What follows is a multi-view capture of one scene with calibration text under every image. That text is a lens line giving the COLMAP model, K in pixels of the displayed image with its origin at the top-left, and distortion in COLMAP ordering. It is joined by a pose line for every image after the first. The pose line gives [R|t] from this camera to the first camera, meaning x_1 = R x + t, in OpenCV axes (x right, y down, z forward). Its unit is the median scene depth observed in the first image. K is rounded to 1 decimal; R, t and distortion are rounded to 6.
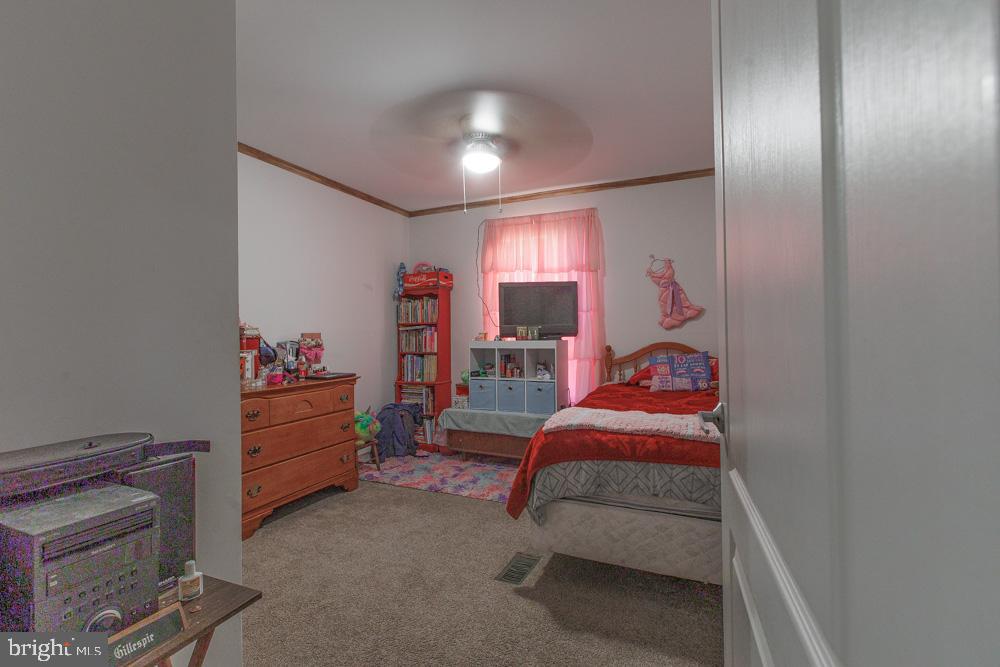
lens RADIAL K [[462.4, 0, 493.7], [0, 462.4, 330.8], [0, 0, 1]] dist [-0.003153, -0.000293]
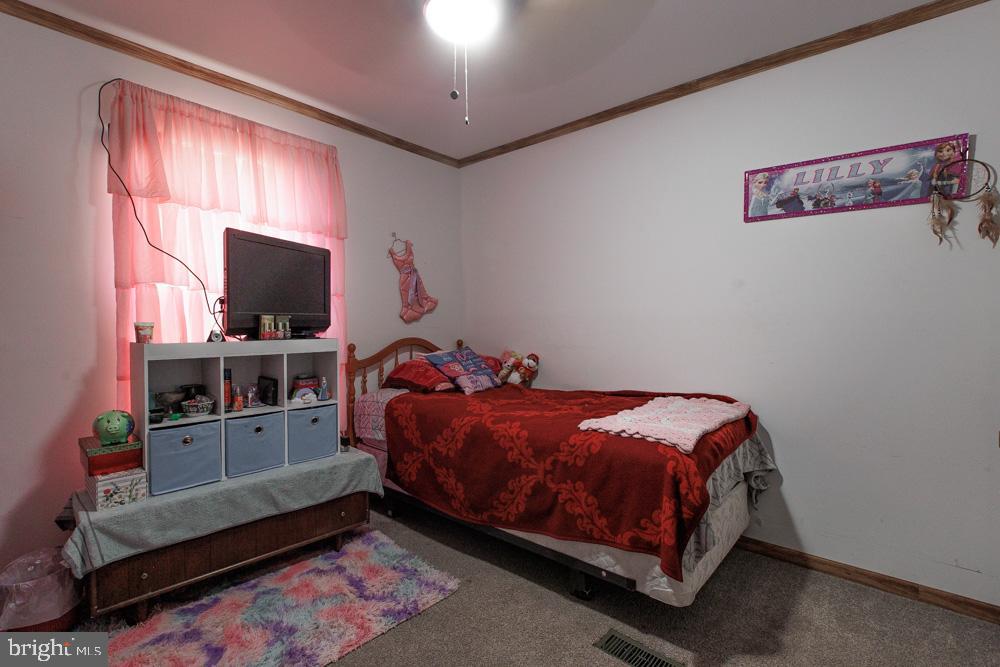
lens RADIAL K [[462.4, 0, 493.7], [0, 462.4, 330.8], [0, 0, 1]] dist [-0.003153, -0.000293]
pose [[0.286573, -0.007977, 0.958025, -0.398194], [-0.009111, 0.999897, 0.011051, 0.001111], [-0.958015, -0.011895, 0.286471, 0.583356]]
